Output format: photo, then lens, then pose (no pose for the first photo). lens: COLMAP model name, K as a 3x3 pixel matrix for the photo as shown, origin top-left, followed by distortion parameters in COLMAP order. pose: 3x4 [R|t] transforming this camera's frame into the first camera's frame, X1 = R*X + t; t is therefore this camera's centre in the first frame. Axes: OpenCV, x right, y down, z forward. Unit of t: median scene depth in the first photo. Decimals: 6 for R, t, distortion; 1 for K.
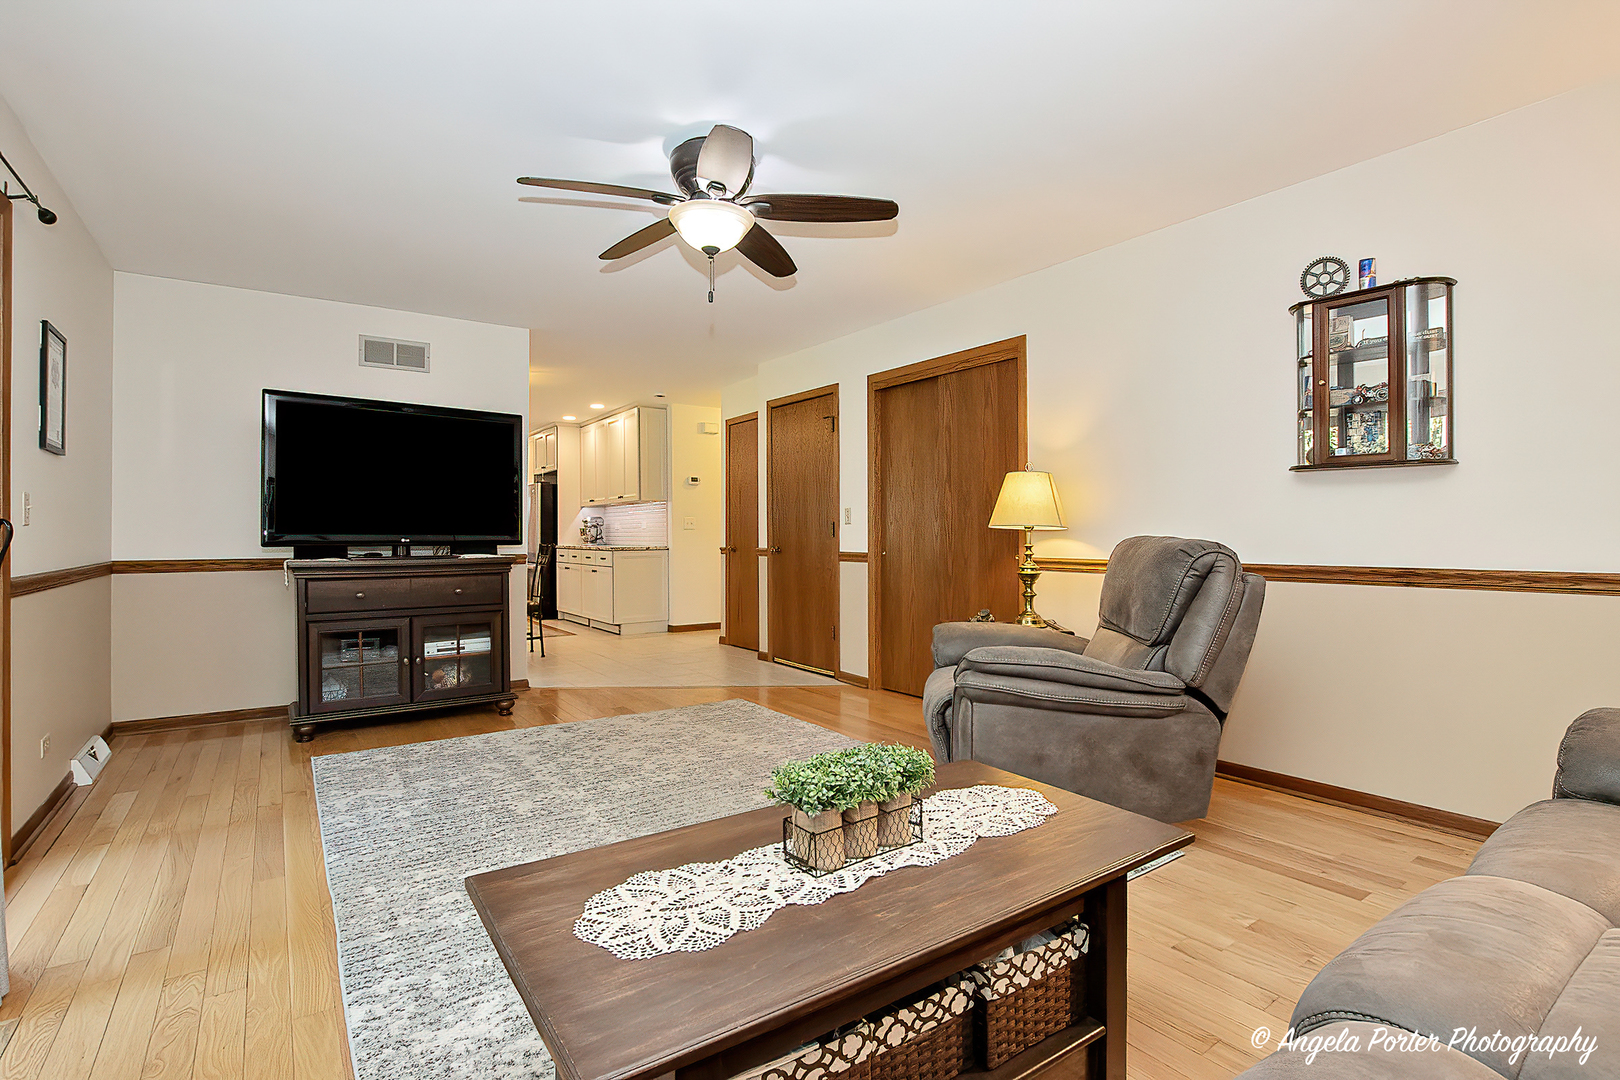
lens RADIAL K [[760.6, 0, 809.4], [0, 760.6, 530.9], [0, 0, 1]] dist [-0.029995, 0.000869]
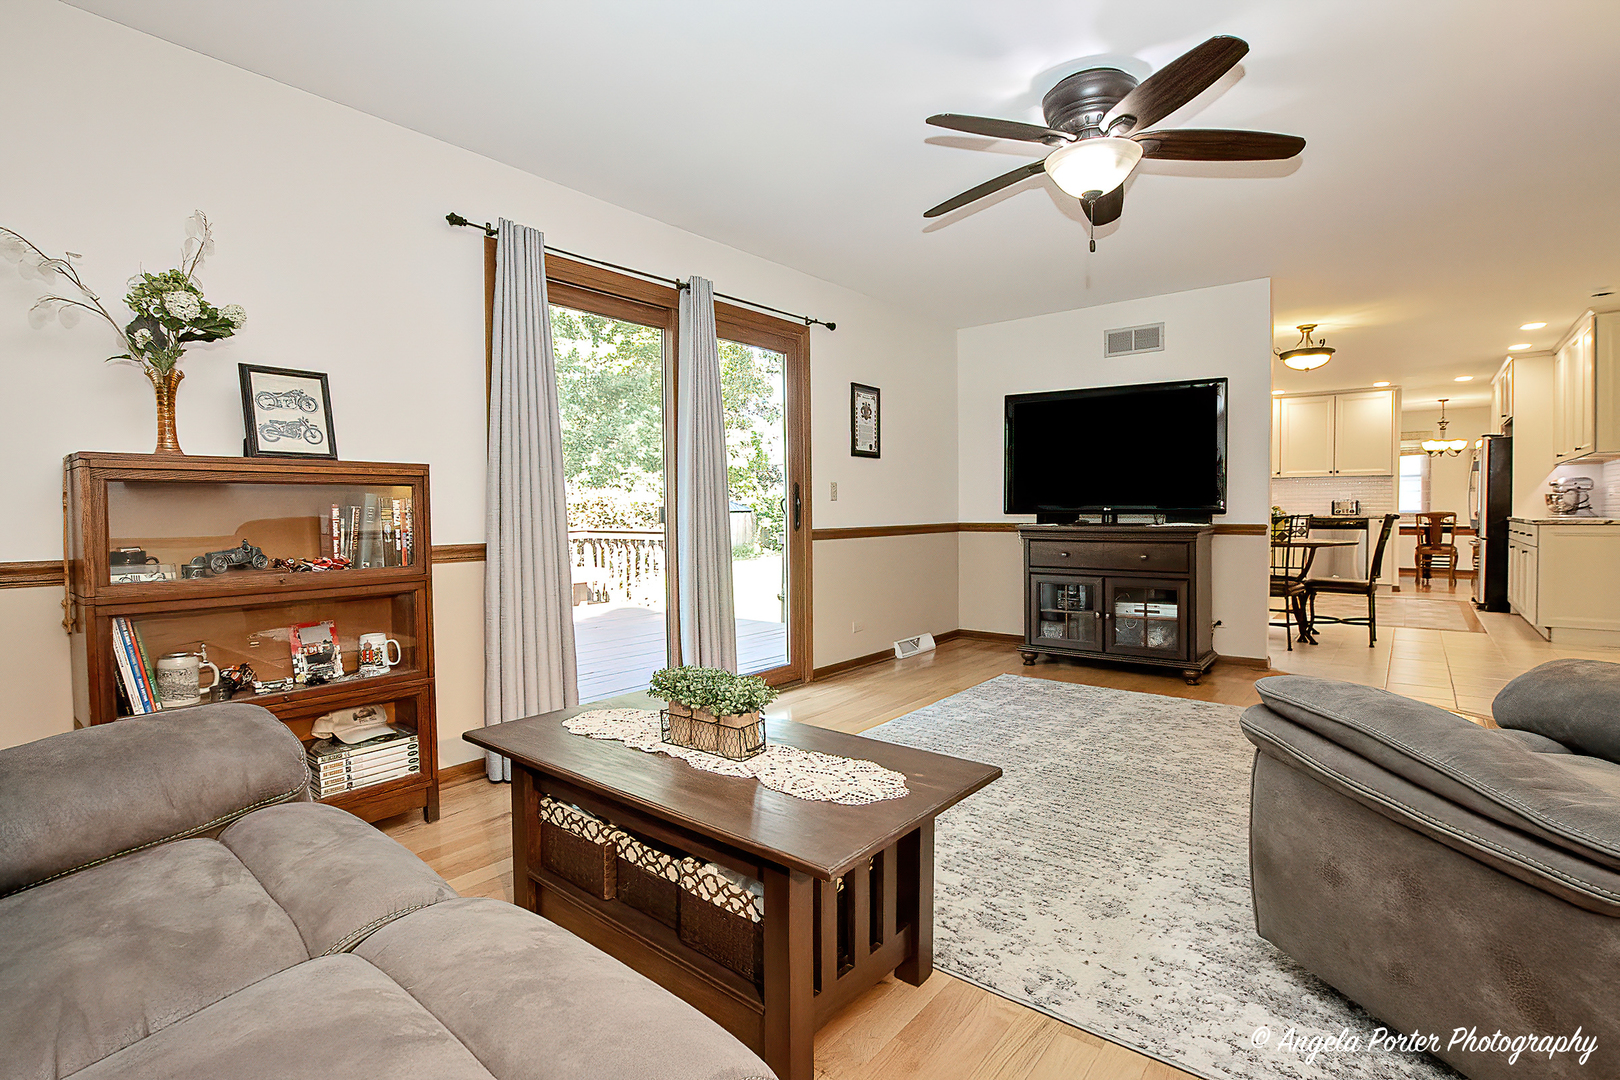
lens RADIAL K [[760.6, 0, 809.4], [0, 760.6, 530.9], [0, 0, 1]] dist [-0.029995, 0.000869]
pose [[0.275467, 0.027725, -0.960911, 0.561010], [0.010078, 0.999446, 0.031726, 0.006013], [0.961258, -0.018423, 0.275035, 0.337373]]
